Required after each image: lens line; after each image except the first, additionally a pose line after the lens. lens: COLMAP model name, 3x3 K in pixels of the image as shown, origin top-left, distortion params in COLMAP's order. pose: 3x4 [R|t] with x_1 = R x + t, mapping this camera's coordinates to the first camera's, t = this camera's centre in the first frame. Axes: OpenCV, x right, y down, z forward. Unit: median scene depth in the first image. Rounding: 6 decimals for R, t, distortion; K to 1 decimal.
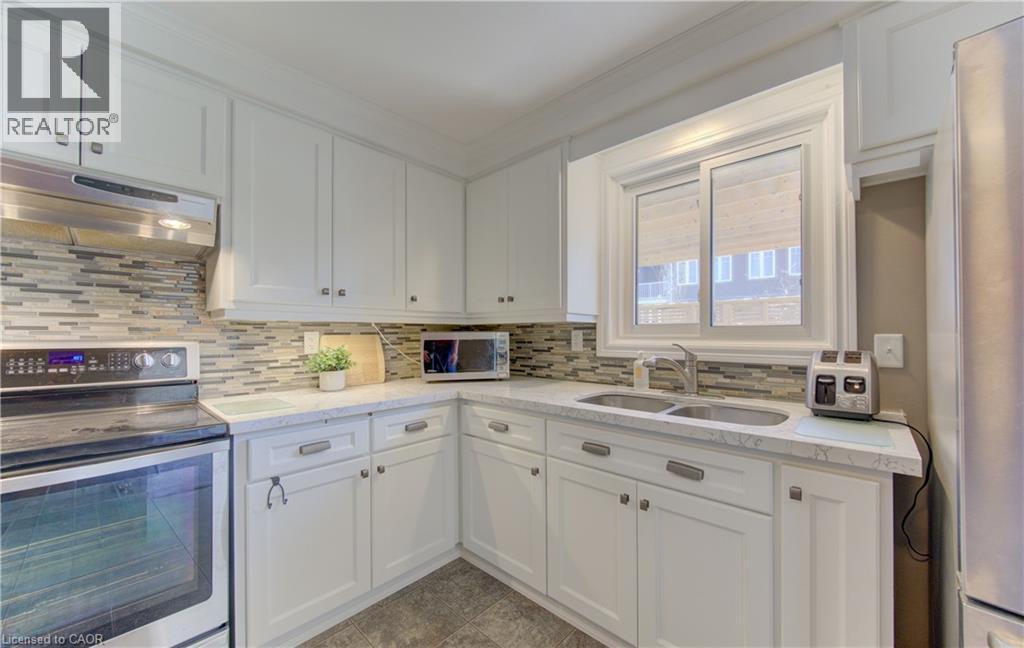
lens RADIAL K [[386.8, 0, 507.1], [0, 386.8, 327.8], [0, 0, 1]] dist [0.000339, -0.000144]
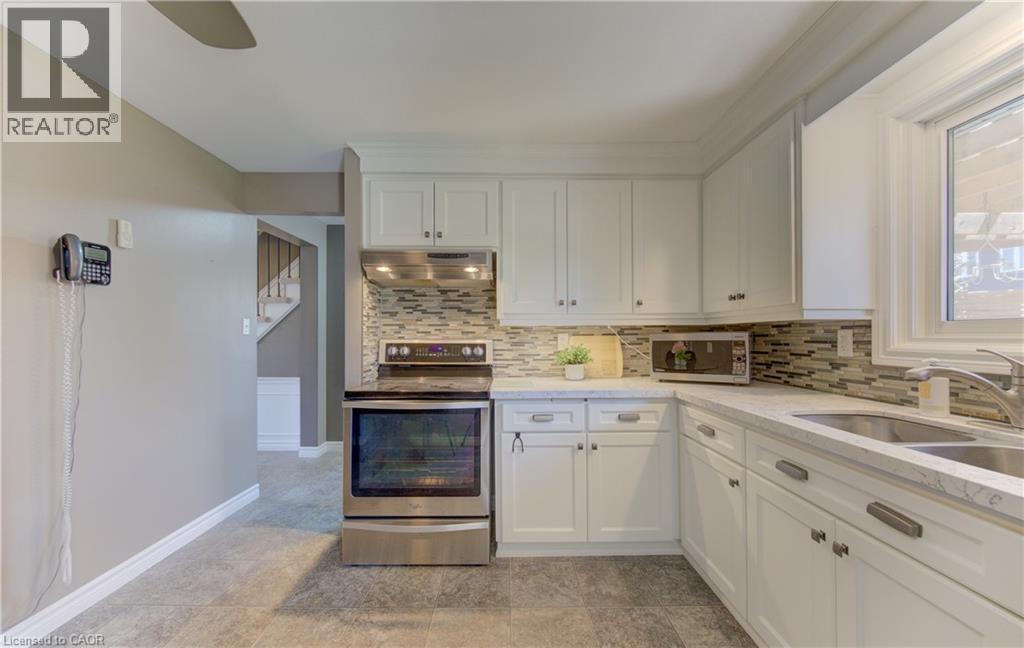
lens RADIAL K [[386.8, 0, 507.1], [0, 386.8, 327.8], [0, 0, 1]] dist [0.000339, -0.000144]
pose [[0.690474, -0.015349, -0.723194, 0.320203], [0.014506, 0.999868, -0.007371, -0.001818], [0.723212, -0.005401, 0.690605, -0.030209]]
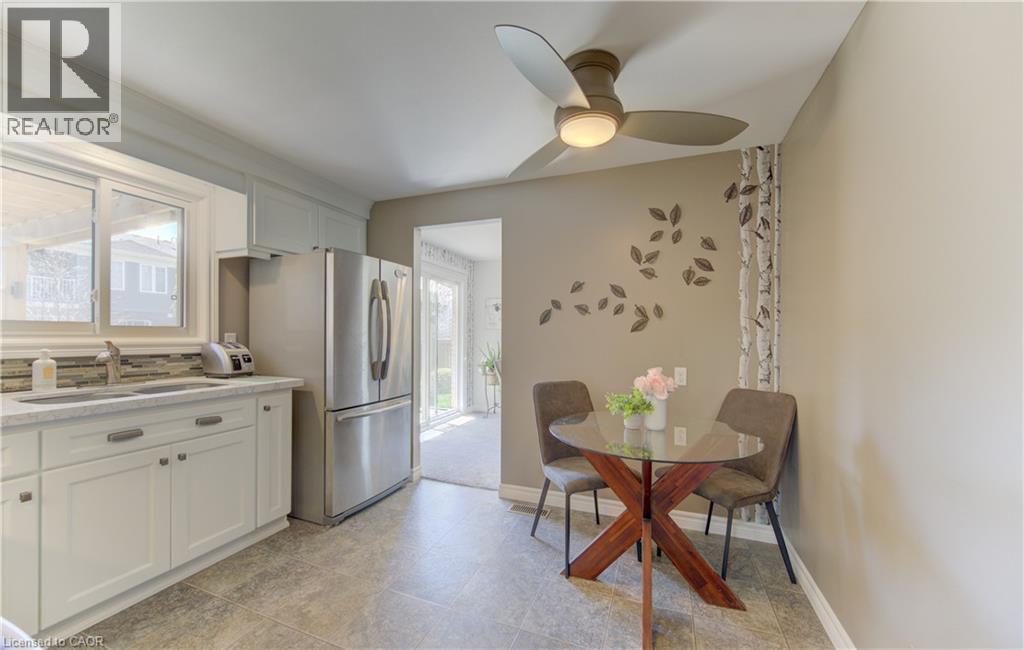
lens RADIAL K [[373.6, 0, 509.6], [0, 373.6, 337.8], [0, 0, 1]] dist [0.000581, 0.000011]
pose [[-0.374719, -0.009469, 0.927090, -0.905652], [-0.023291, 0.999728, 0.000797, 0.003720], [-0.926846, -0.021294, -0.374837, 0.294063]]
